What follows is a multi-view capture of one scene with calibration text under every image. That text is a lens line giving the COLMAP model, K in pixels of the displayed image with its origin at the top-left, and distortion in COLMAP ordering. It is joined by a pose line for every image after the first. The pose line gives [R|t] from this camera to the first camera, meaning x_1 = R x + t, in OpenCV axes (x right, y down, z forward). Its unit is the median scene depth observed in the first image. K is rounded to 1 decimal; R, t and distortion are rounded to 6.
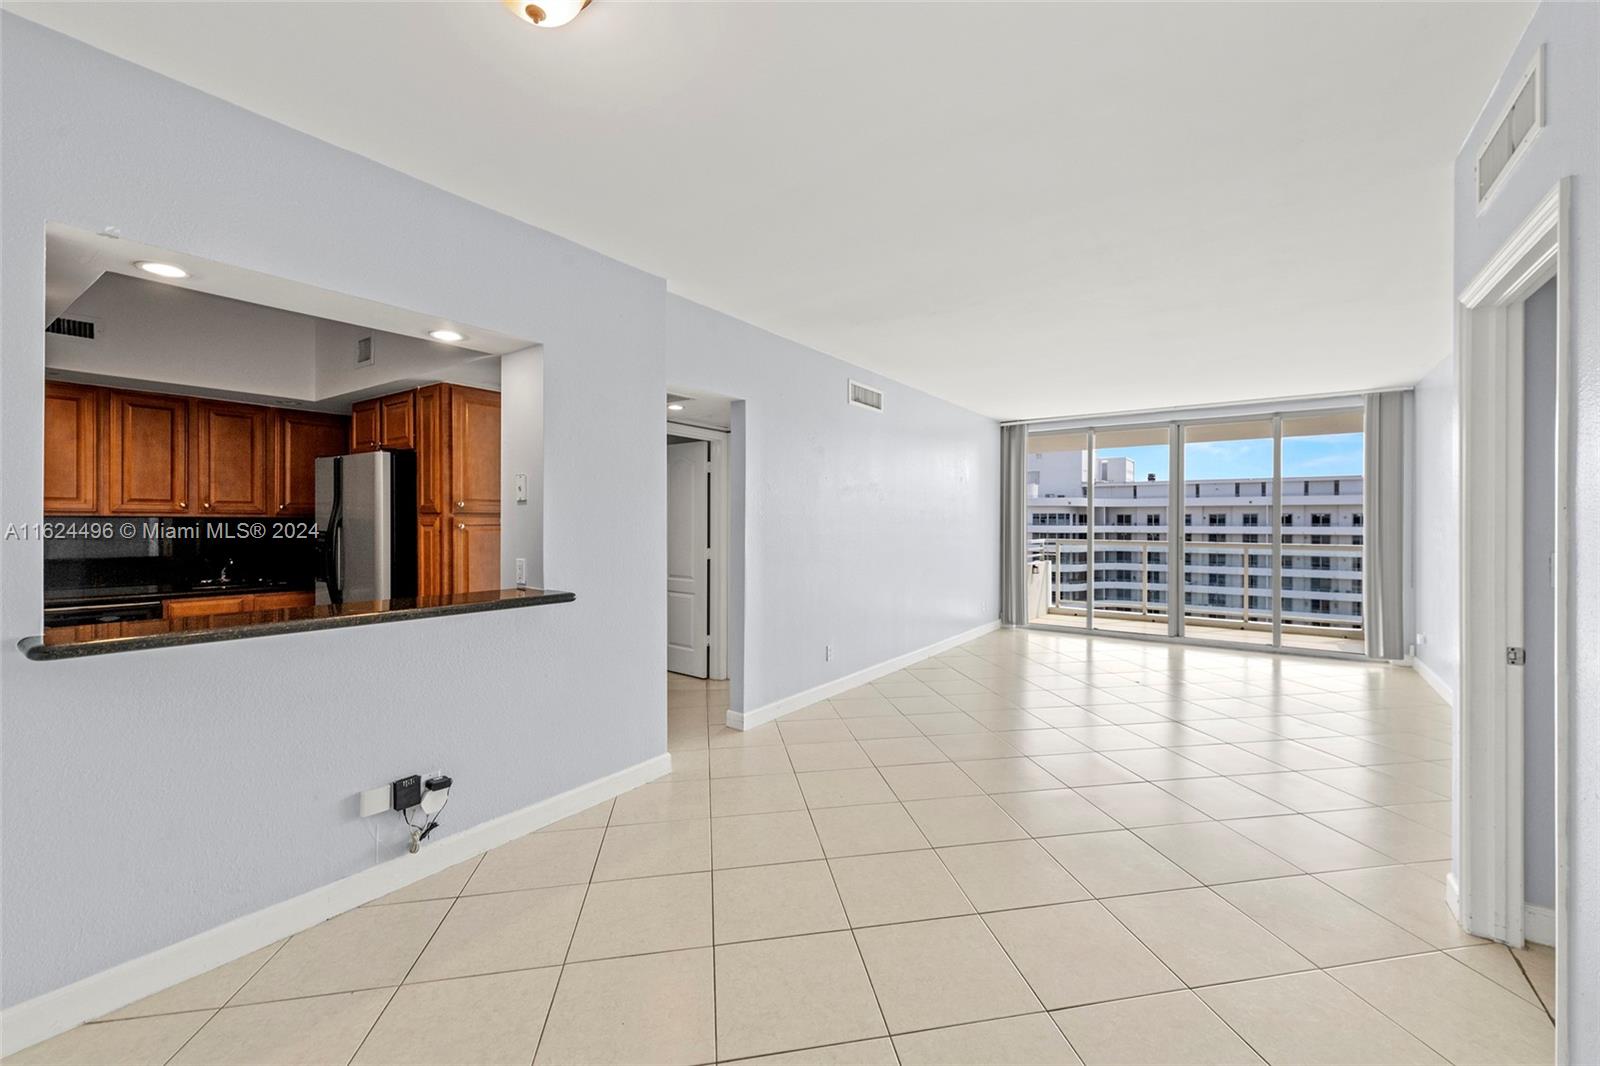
lens RADIAL K [[622.3, 0, 827.2], [0, 622.3, 524.6], [0, 0, 1]] dist [-0.003655, -0.000302]
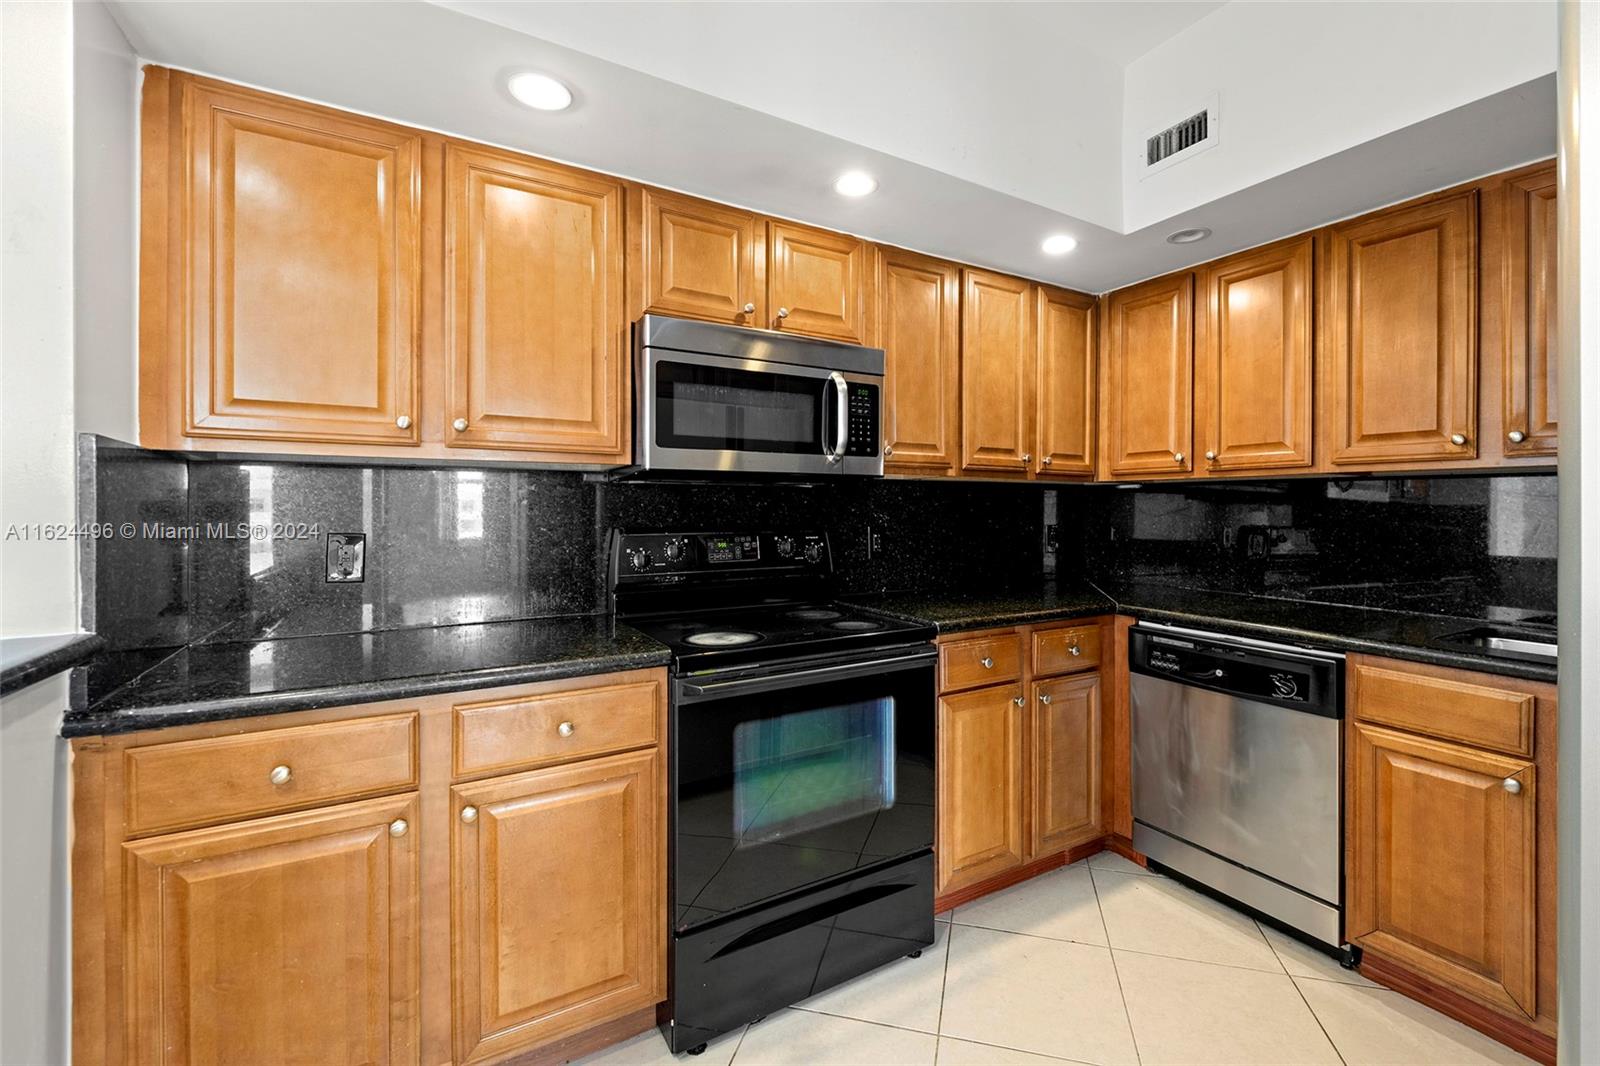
lens RADIAL K [[693.2, 0, 833.5], [0, 693.2, 518.0], [0, 0, 1]] dist [0.004890, -0.002131]
pose [[-0.444071, 0.002962, -0.895987, -0.453236], [-0.012435, 0.999878, 0.009469, 0.023230], [0.895905, 0.015346, -0.443980, 0.882186]]
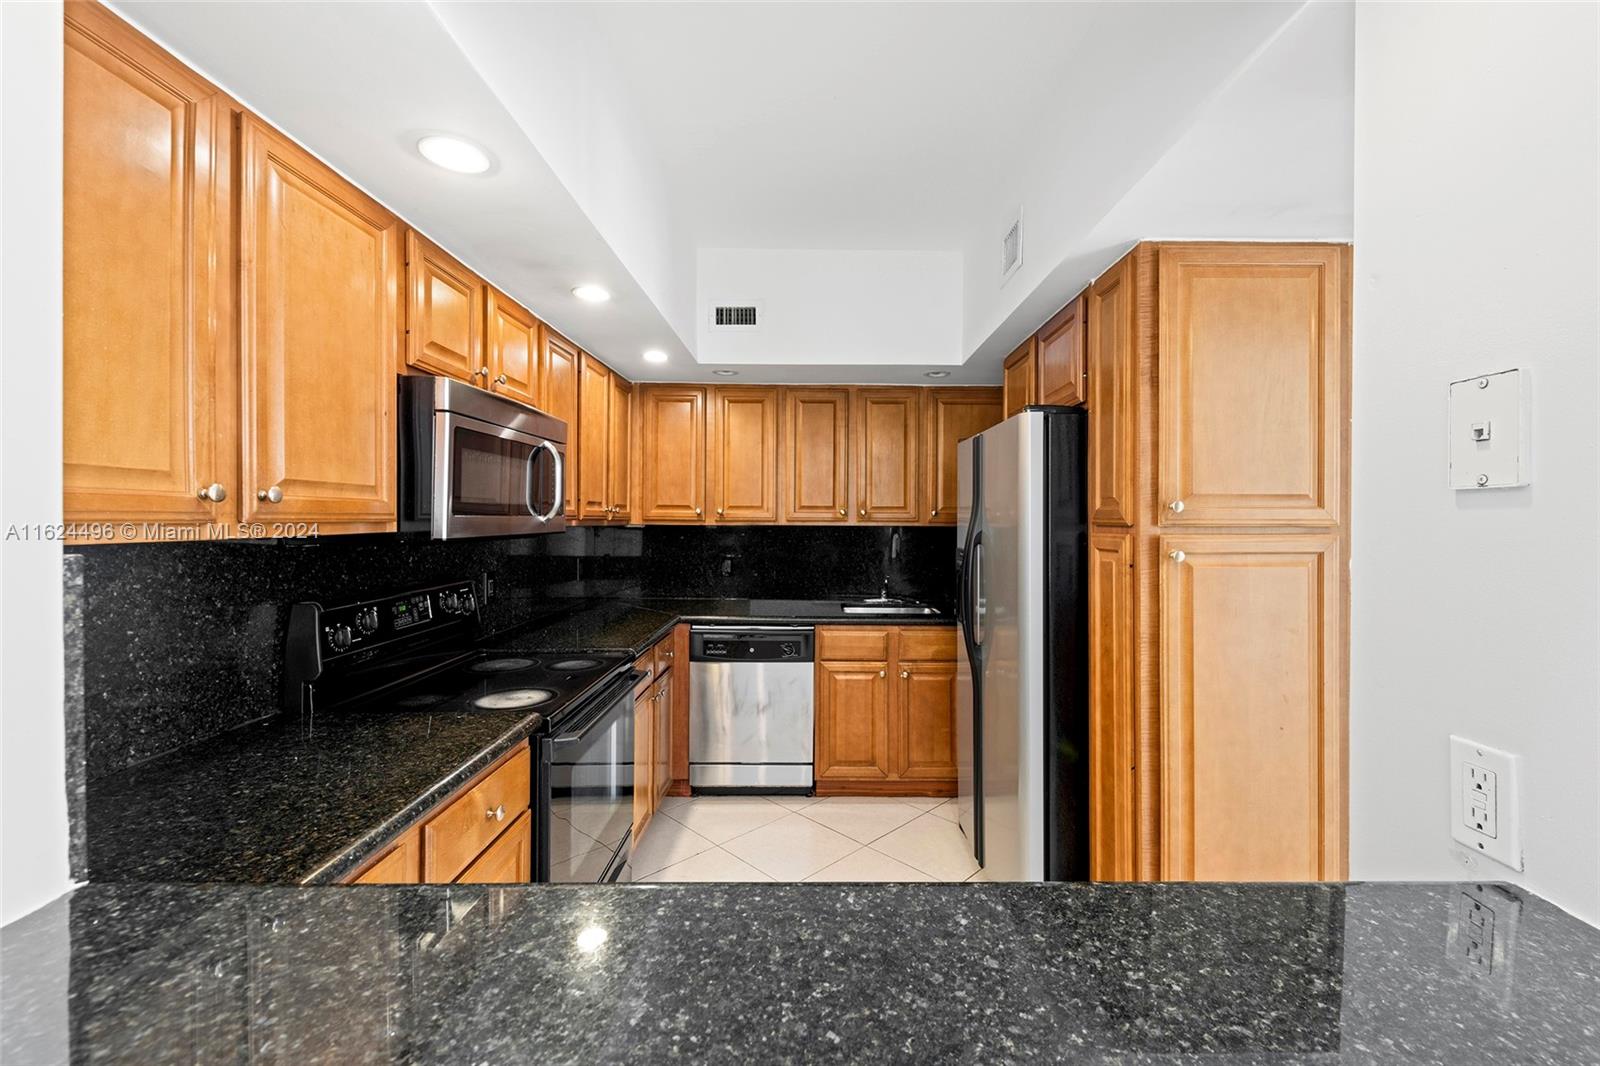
lens RADIAL K [[665.0, 0, 815.6], [0, 665.0, 519.7], [0, 0, 1]] dist [0.001777, -0.000381]
pose [[0.554340, -0.000237, -0.832290, -0.319218], [-0.006049, 0.999972, -0.004314, -0.018622], [0.832268, 0.007425, 0.554323, 0.494377]]
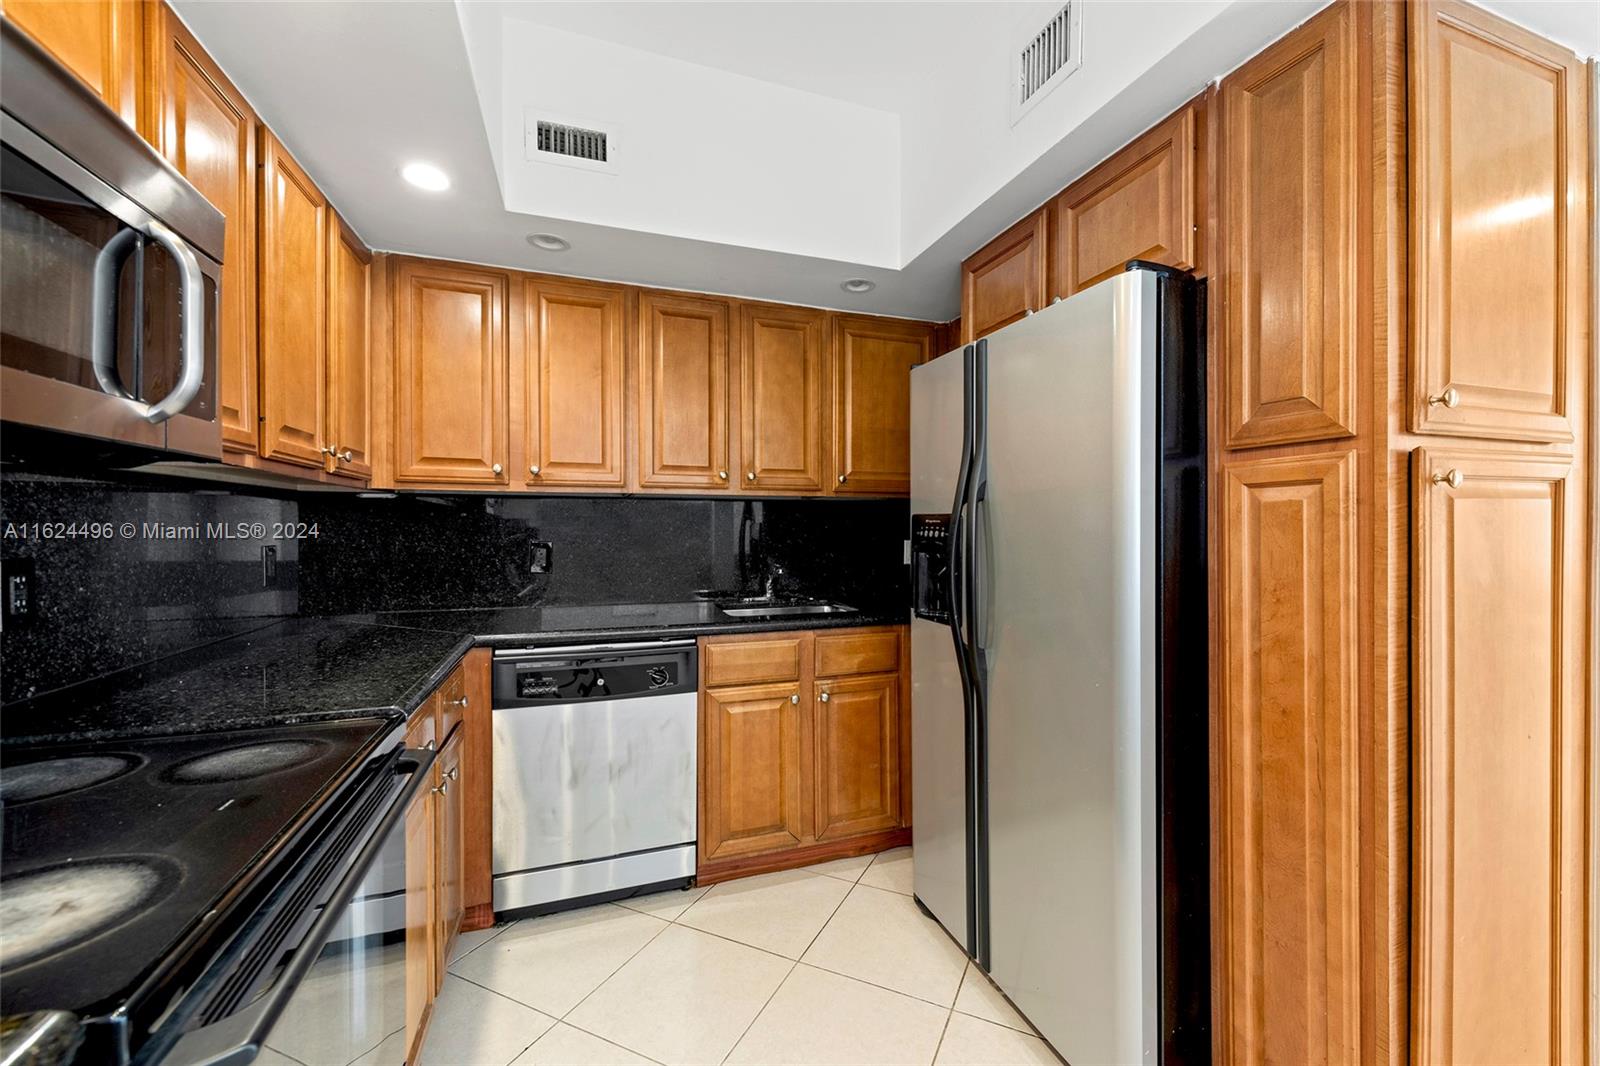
lens RADIAL K [[678.6, 0, 838.1], [0, 678.6, 528.5], [0, 0, 1]] dist [-0.000238, -0.002098]
pose [[0.807208, -0.003293, -0.590258, -0.599149], [0.003990, 0.999992, -0.000122, 0.022161], [0.590253, -0.002257, 0.807215, 0.570406]]
